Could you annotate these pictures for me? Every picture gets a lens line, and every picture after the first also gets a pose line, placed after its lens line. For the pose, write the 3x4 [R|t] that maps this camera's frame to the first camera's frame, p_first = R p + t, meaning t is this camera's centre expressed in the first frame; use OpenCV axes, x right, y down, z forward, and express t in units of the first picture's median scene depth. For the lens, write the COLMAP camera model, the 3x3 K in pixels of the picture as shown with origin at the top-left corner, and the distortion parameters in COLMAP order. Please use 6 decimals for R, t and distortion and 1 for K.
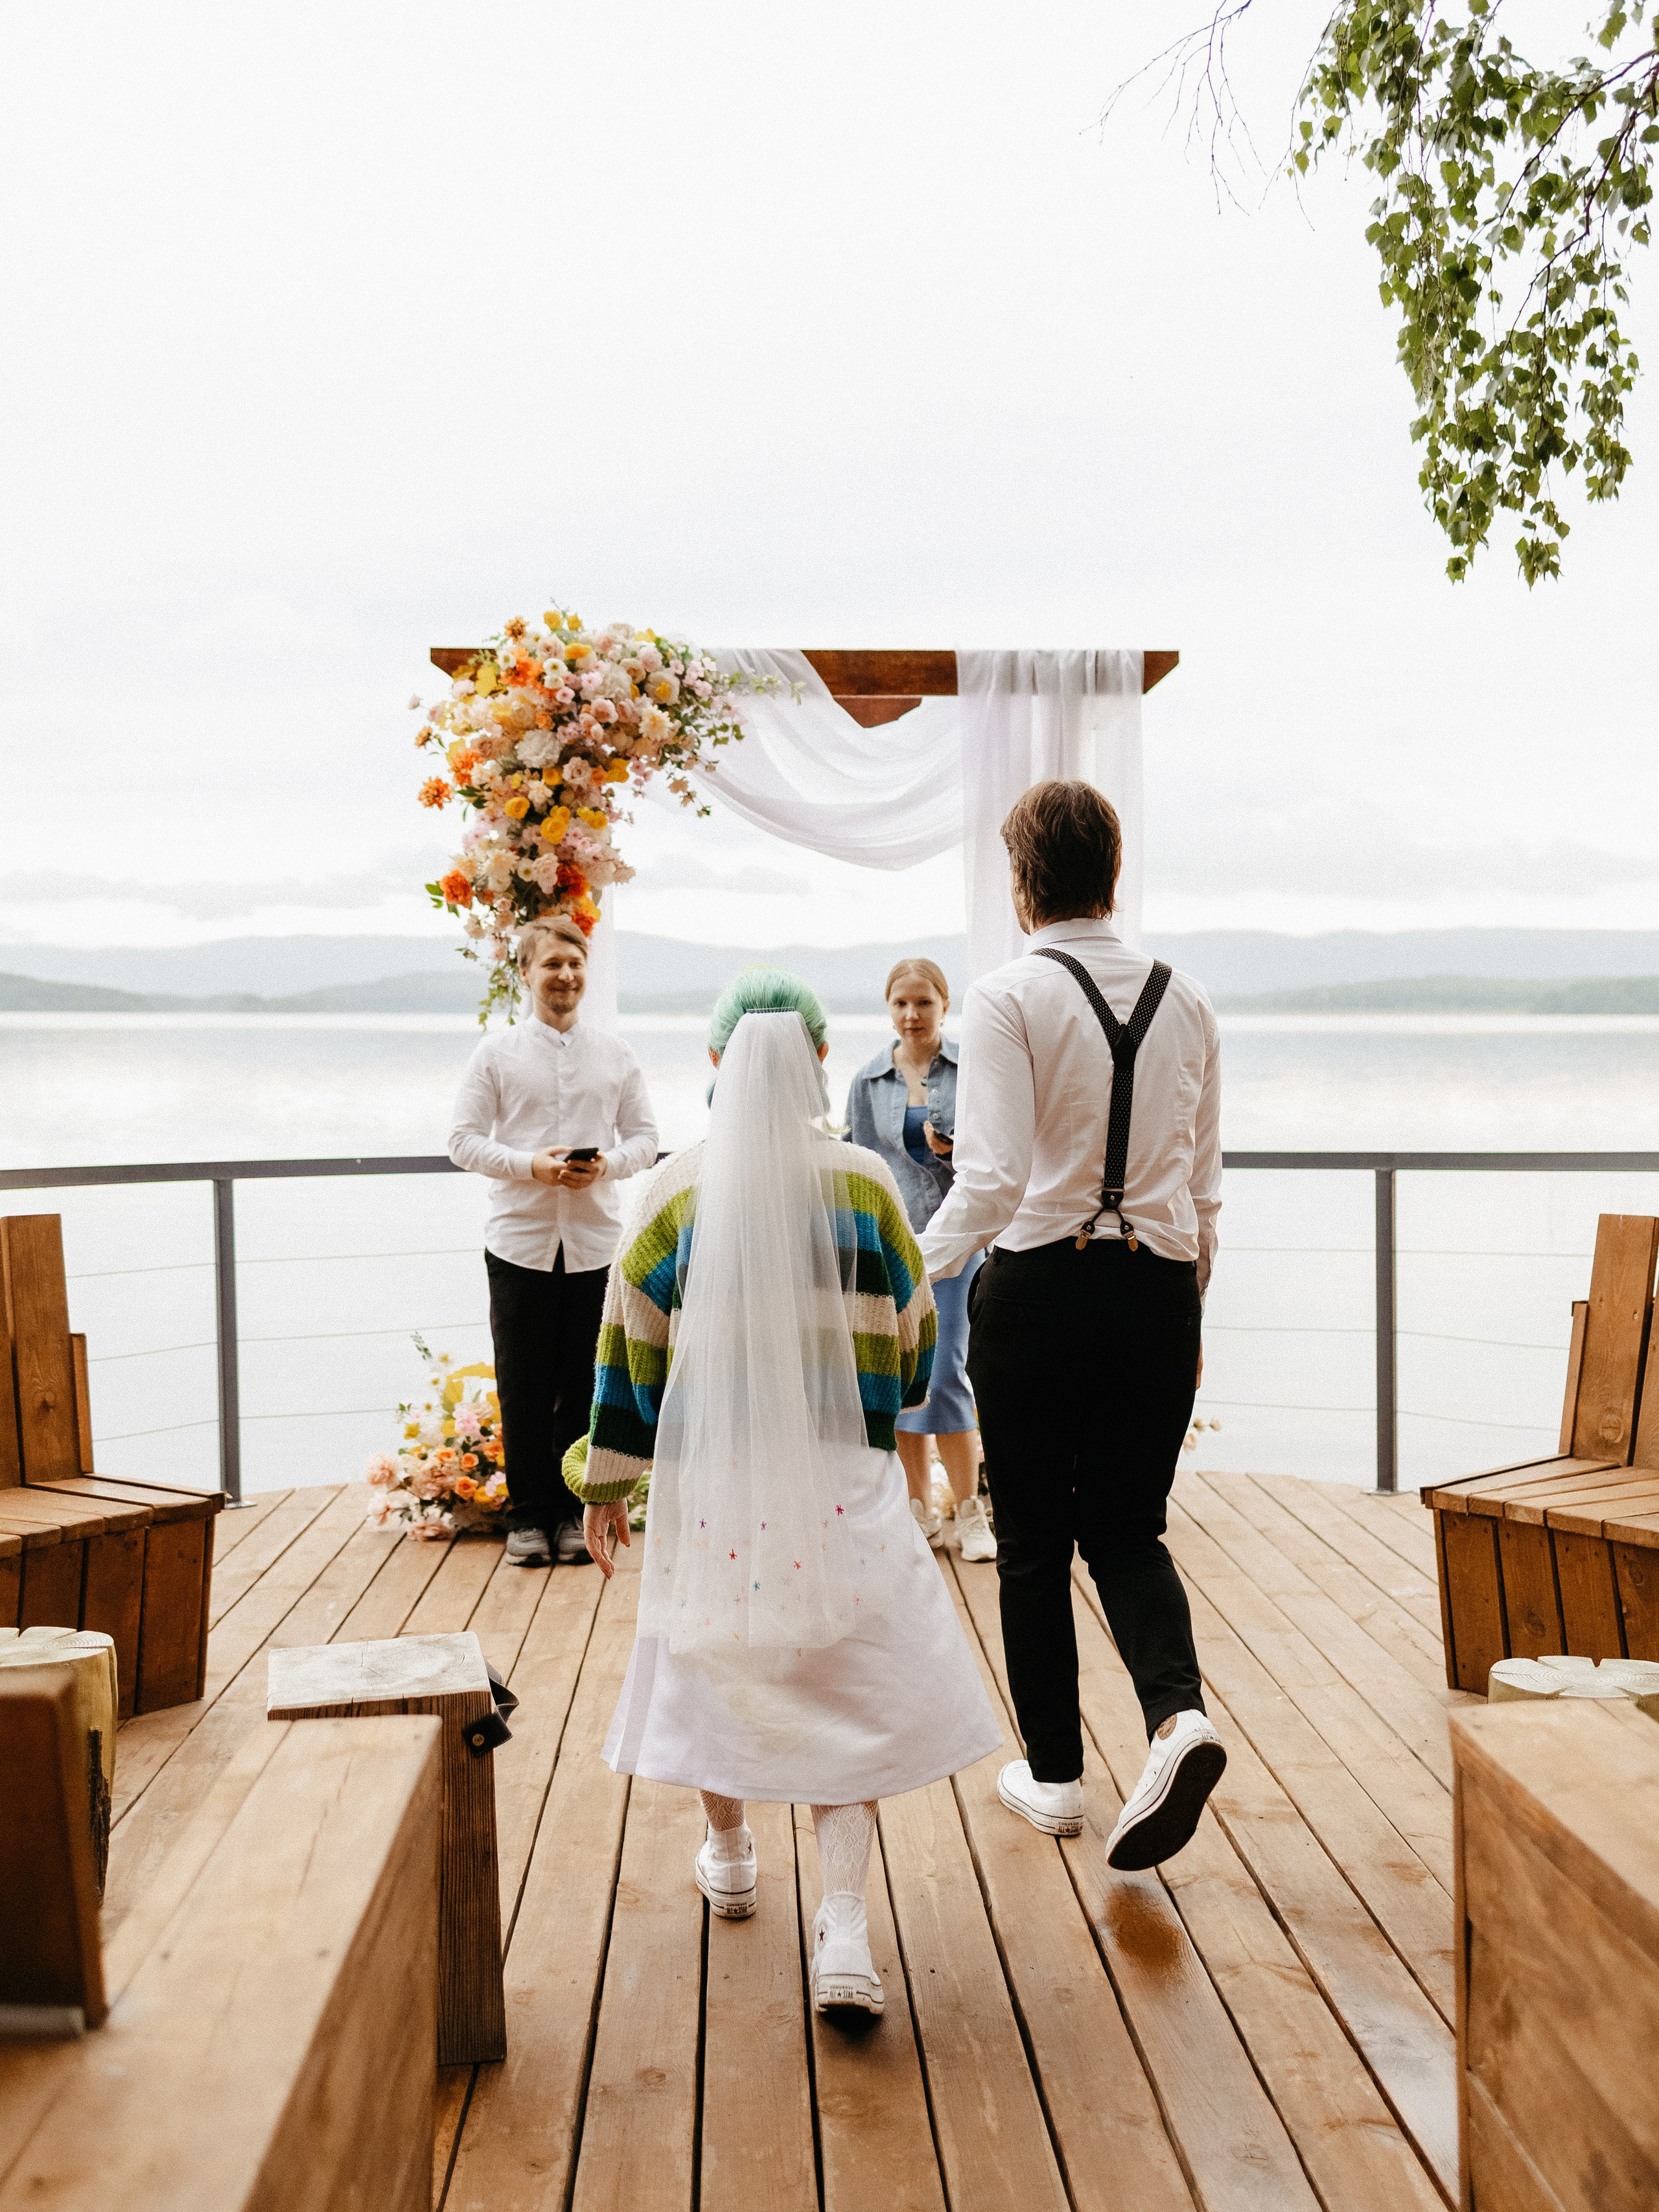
lens RADIAL K [[2516.2, 0, 831.6], [0, 2516.2, 1077.2], [0, 0, 1]] dist [0.005325, -0.020195]
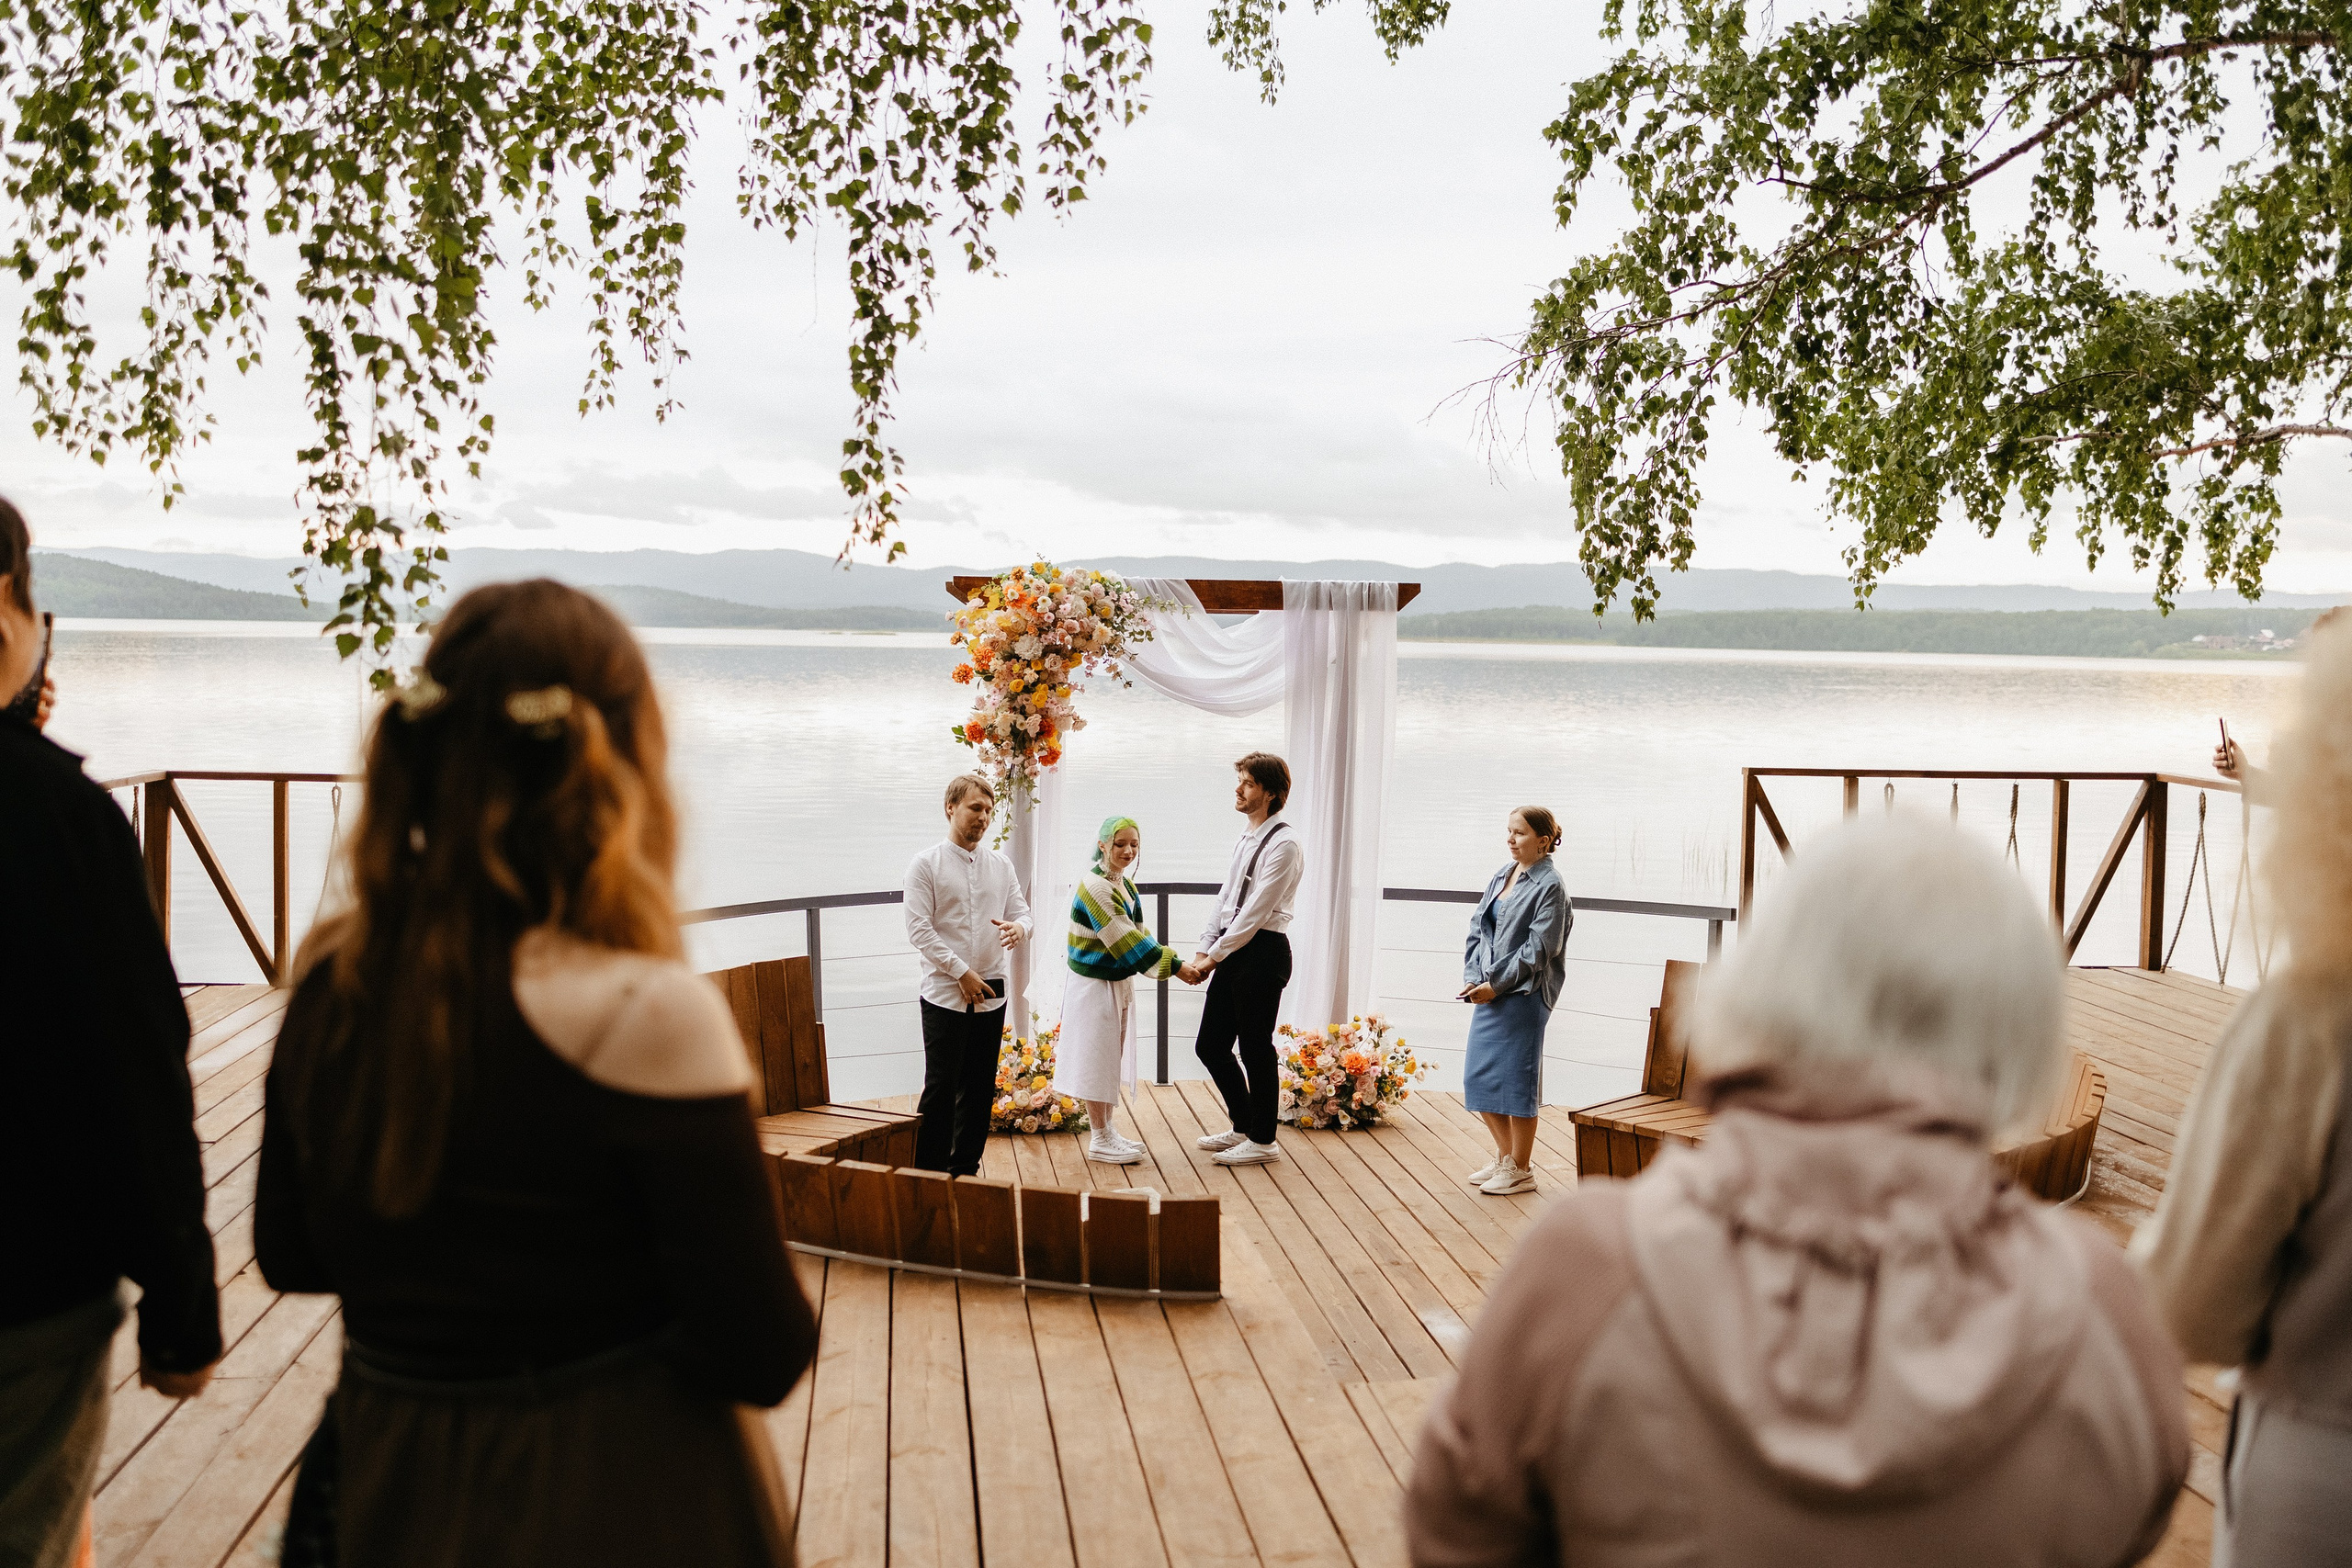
lens RADIAL K [[2350.2, 0, 1171.4], [0, 2350.2, 817.4], [0, 0, 1]] dist [0.024750, -0.030906]
pose [[0.996402, 0.010233, 0.084129, -0.197755], [-0.014906, 0.998370, 0.055099, -0.139089], [-0.083428, -0.056155, 0.994930, -0.663550]]
